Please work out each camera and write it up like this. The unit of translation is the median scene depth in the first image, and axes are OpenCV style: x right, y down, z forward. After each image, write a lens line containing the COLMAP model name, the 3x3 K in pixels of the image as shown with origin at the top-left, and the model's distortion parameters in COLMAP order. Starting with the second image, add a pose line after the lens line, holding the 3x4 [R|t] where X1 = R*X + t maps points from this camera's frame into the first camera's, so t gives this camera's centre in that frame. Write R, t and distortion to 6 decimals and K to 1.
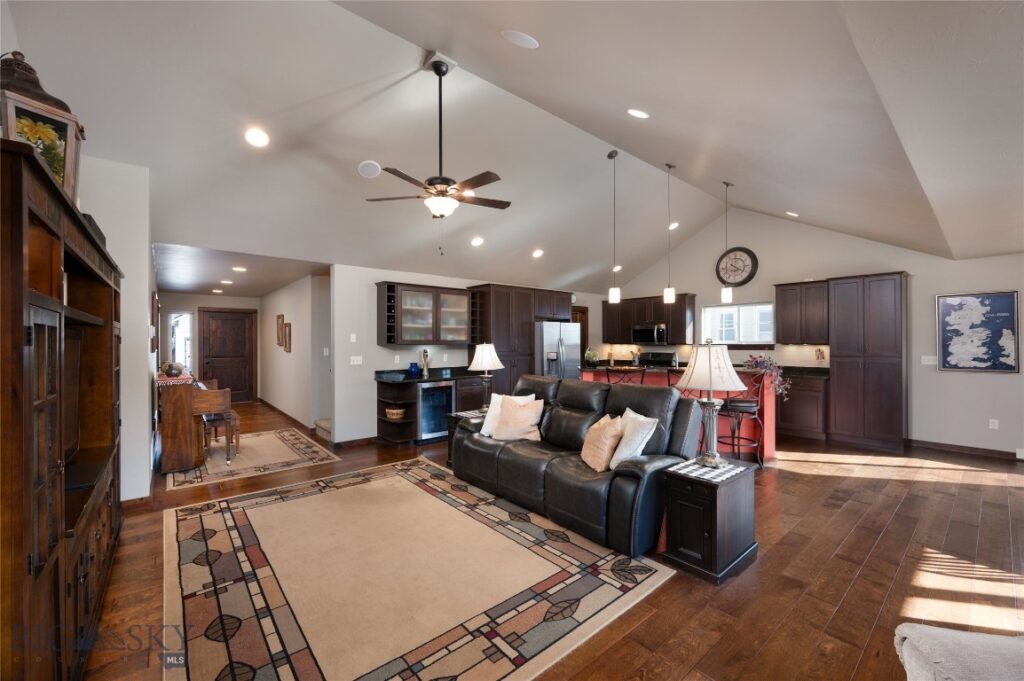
lens RADIAL K [[405.9, 0, 512.8], [0, 405.9, 345.0], [0, 0, 1]] dist [0.001137, 0.000189]
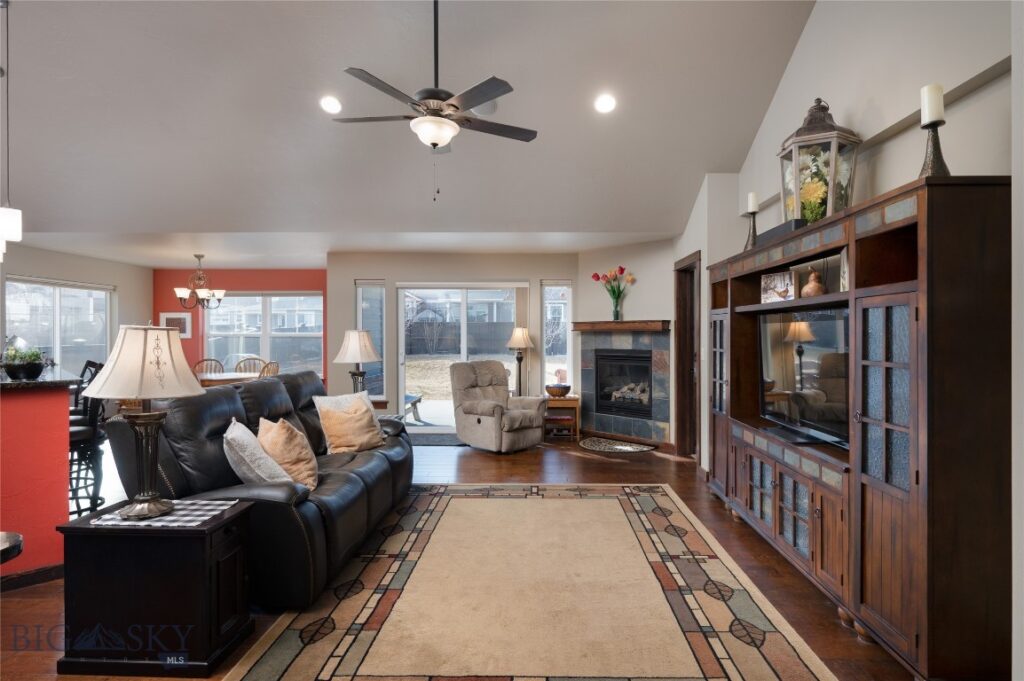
lens RADIAL K [[555.3, 0, 532.0], [0, 555.3, 335.6], [0, 0, 1]] dist [0.000864, 0.000001]
pose [[-0.753129, -0.000529, 0.657873, -0.658988], [0.005961, 0.999953, 0.007627, 0.004500], [-0.657846, 0.009666, -0.753091, 1.138118]]
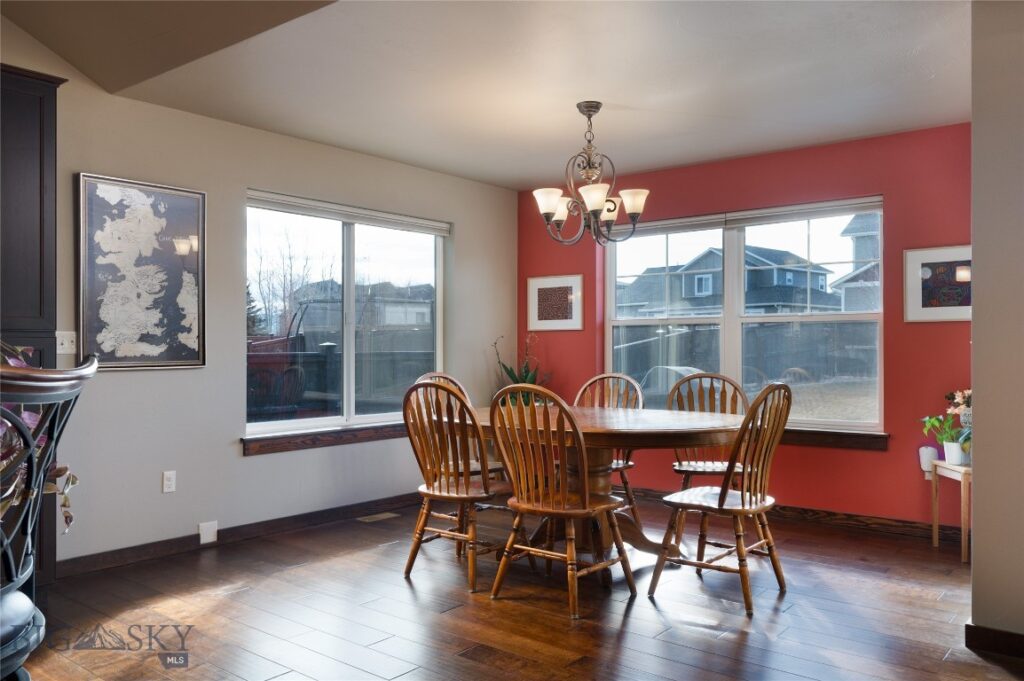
lens RADIAL K [[814.6, 0, 512.0], [0, 814.6, 340.5], [0, 0, 1]] dist [-0.003074, -0.004096]
pose [[-0.189192, 0.009807, 0.981891, 0.234798], [0.008193, 0.999931, -0.008409, 0.050614], [-0.981906, 0.006453, -0.189260, 0.821245]]
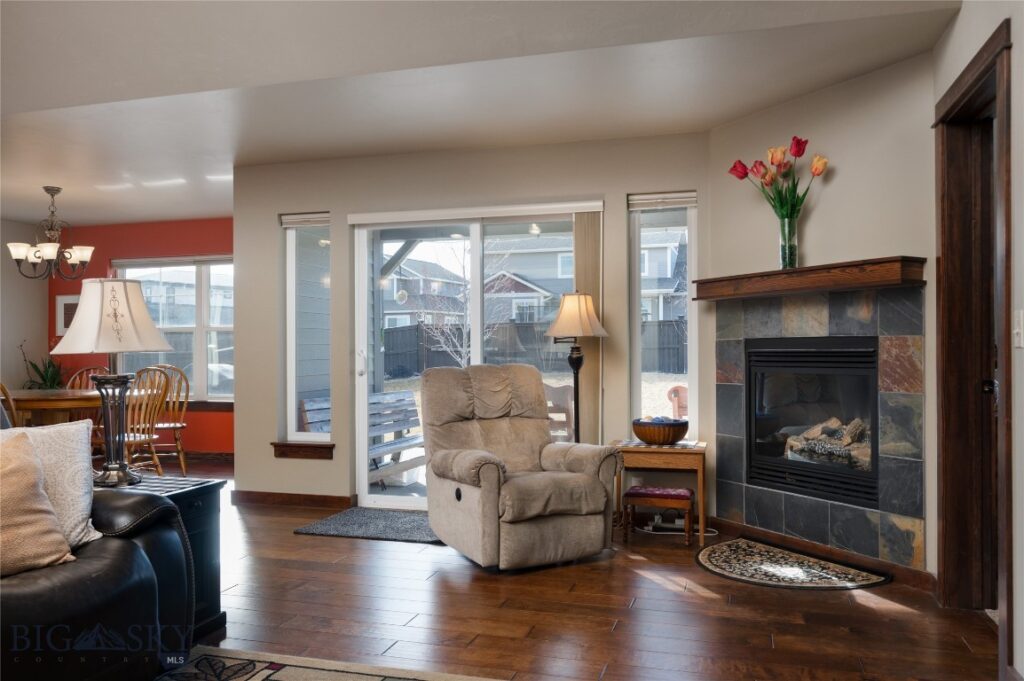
lens RADIAL K [[792.2, 0, 516.5], [0, 792.2, 351.0], [0, 0, 1]] dist [-0.007181, -0.001014]
pose [[-0.550251, 0.002011, 0.834997, -0.440657], [0.011975, 0.999913, 0.005483, 0.058746], [-0.834913, 0.013017, -0.550227, 0.645653]]
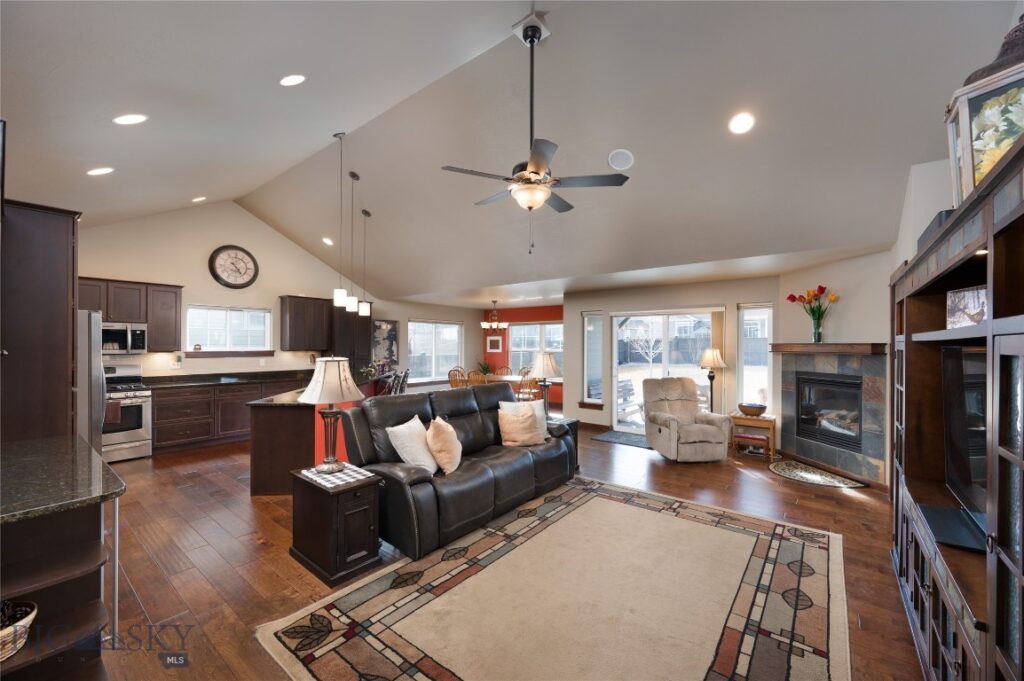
lens RADIAL K [[405.9, 0, 512.8], [0, 405.9, 345.0], [0, 0, 1]] dist [0.001137, 0.000189]
pose [[-0.198180, 0.000196, 0.980166, -0.708443], [0.004323, 0.999990, 0.000674, -0.020314], [-0.980156, 0.004370, -0.198179, 0.847086]]
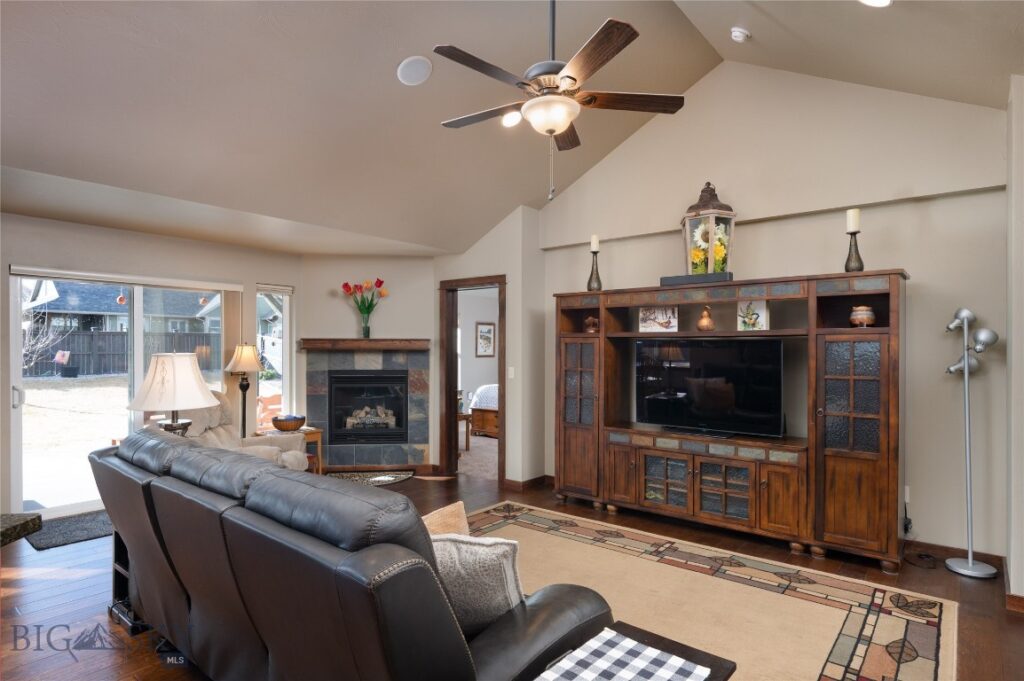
lens RADIAL K [[562.5, 0, 514.9], [0, 562.5, 350.5], [0, 0, 1]] dist [0.002533, 0.000672]
pose [[-0.982567, -0.000160, -0.185908, 0.017765], [-0.002915, 0.999890, 0.014547, -0.012531], [0.185885, 0.014836, -0.982459, 1.252828]]
